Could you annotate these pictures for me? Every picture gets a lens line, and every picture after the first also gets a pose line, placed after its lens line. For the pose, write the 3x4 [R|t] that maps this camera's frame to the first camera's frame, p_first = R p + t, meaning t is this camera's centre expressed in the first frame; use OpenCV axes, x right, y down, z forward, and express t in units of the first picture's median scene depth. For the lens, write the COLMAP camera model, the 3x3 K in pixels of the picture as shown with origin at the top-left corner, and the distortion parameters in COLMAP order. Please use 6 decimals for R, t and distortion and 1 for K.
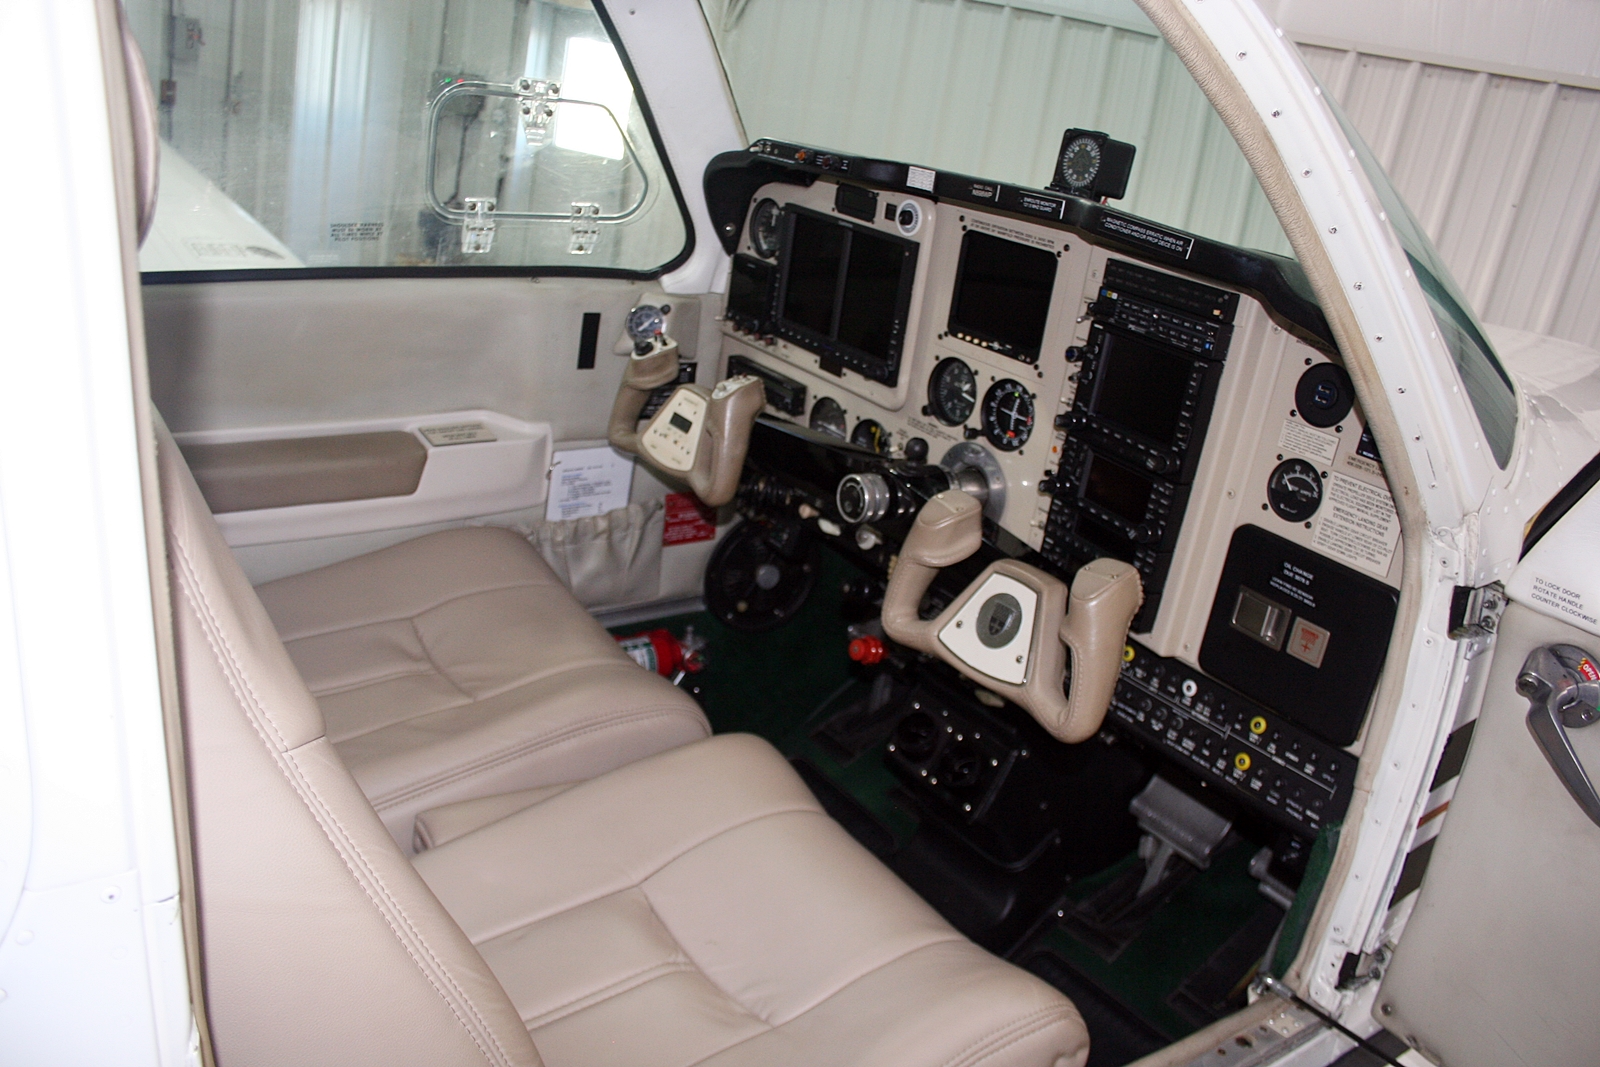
lens RADIAL K [[1302.8, 0, 800.0], [0, 1302.8, 533.5], [0, 0, 1]] dist [-0.150723, 0.115625]
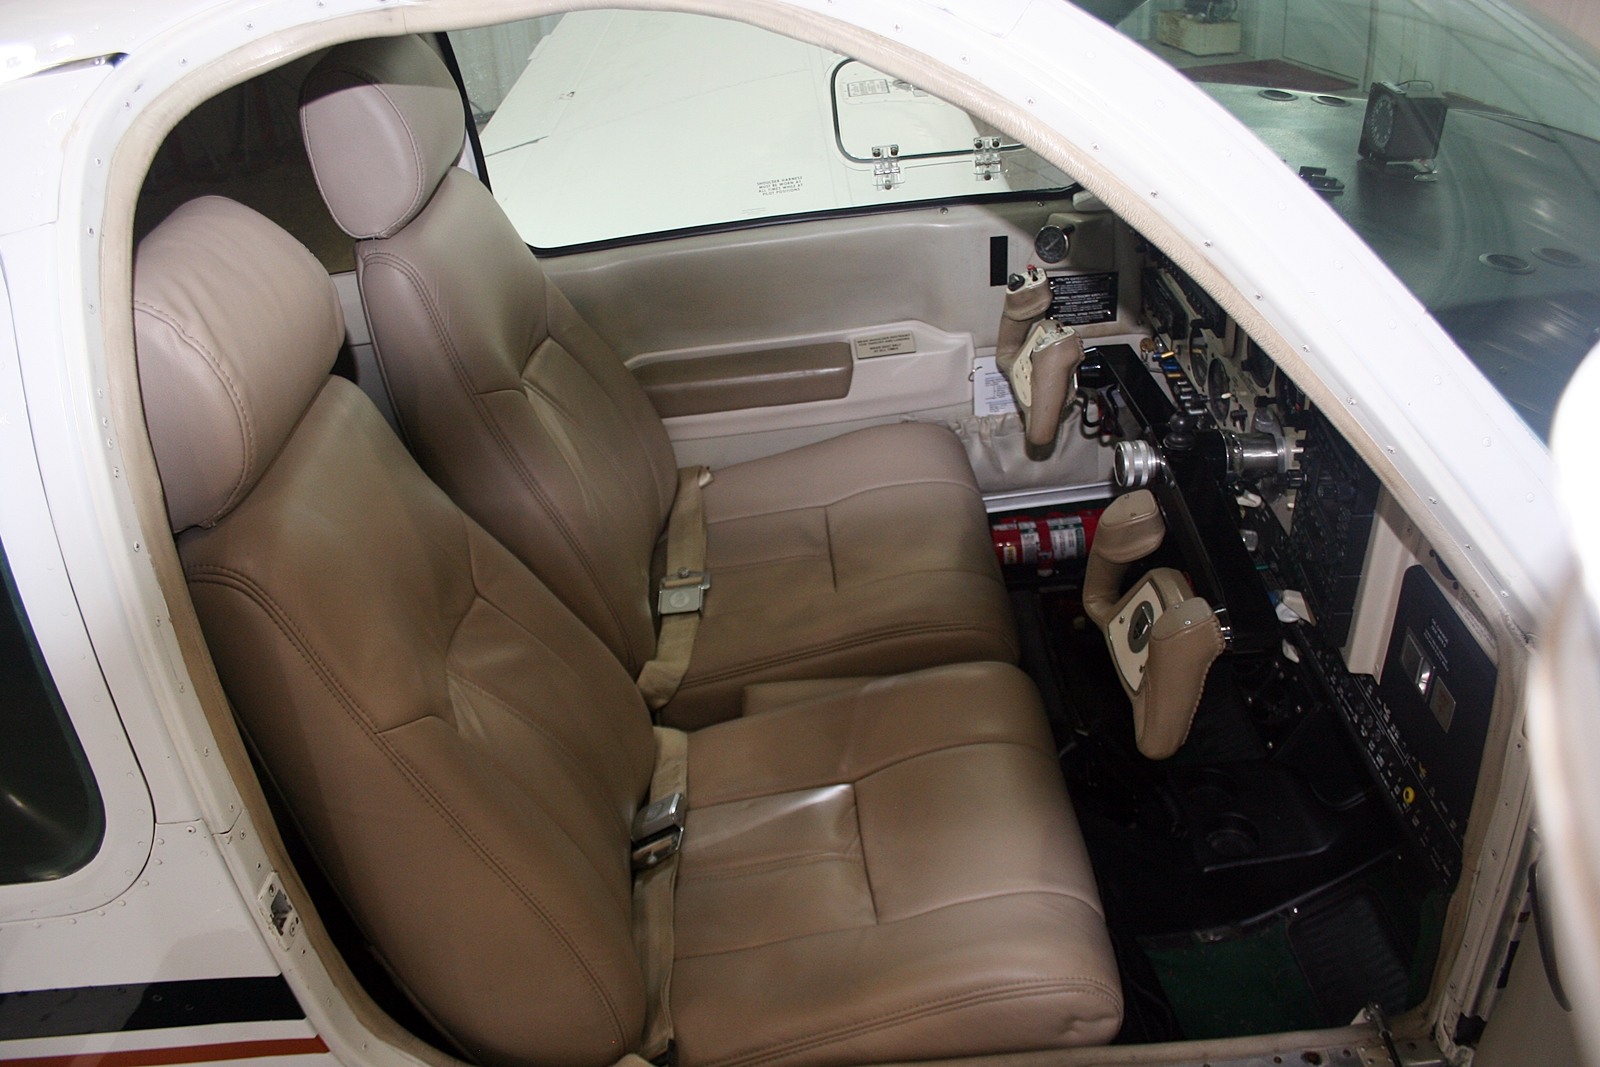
lens RADIAL K [[1302.8, 0, 800.0], [0, 1302.8, 533.5], [0, 0, 1]] dist [-0.150723, 0.115625]
pose [[0.812690, 0.127962, -0.568472, 0.383103], [-0.001197, 0.975954, 0.217974, -0.177534], [0.582694, -0.176465, 0.793301, -0.003370]]
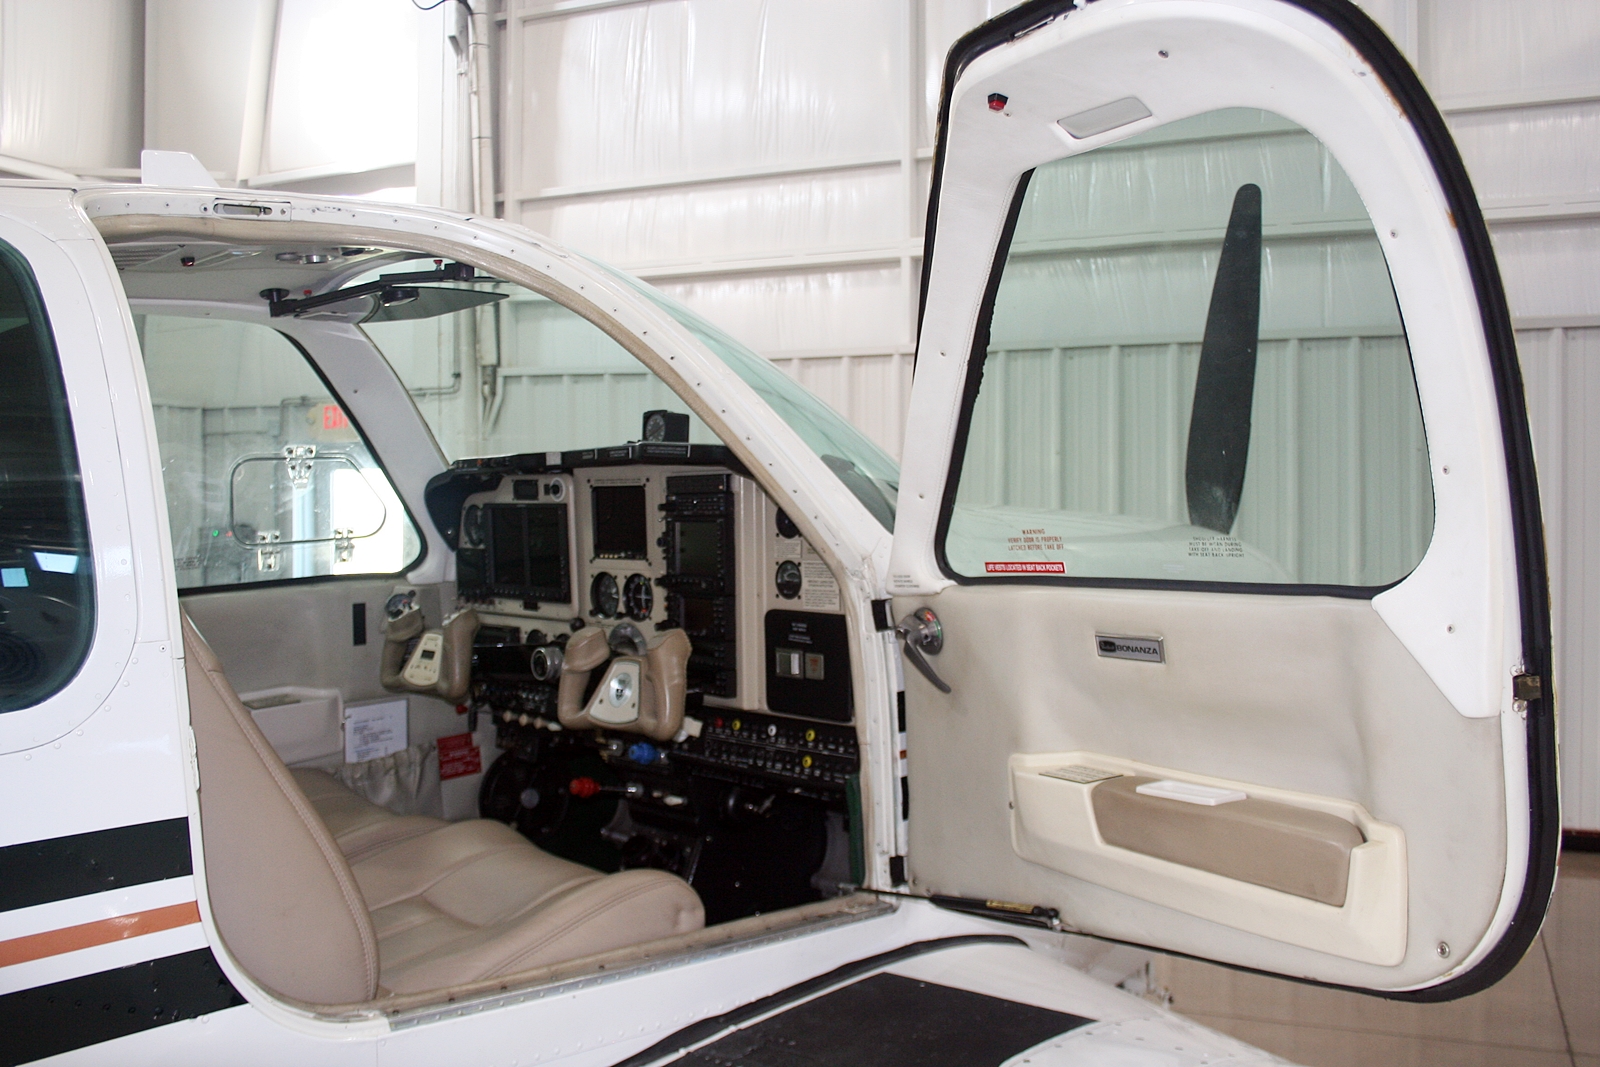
lens RADIAL K [[1474.2, 0, 795.9], [0, 1474.2, 566.4], [0, 0, 1]] dist [-0.109980, 0.000784]
pose [[0.976847, -0.175791, 0.121930, 0.124060], [0.202906, 0.941928, -0.267581, 0.334293], [-0.067811, 0.286126, 0.955789, -0.592147]]
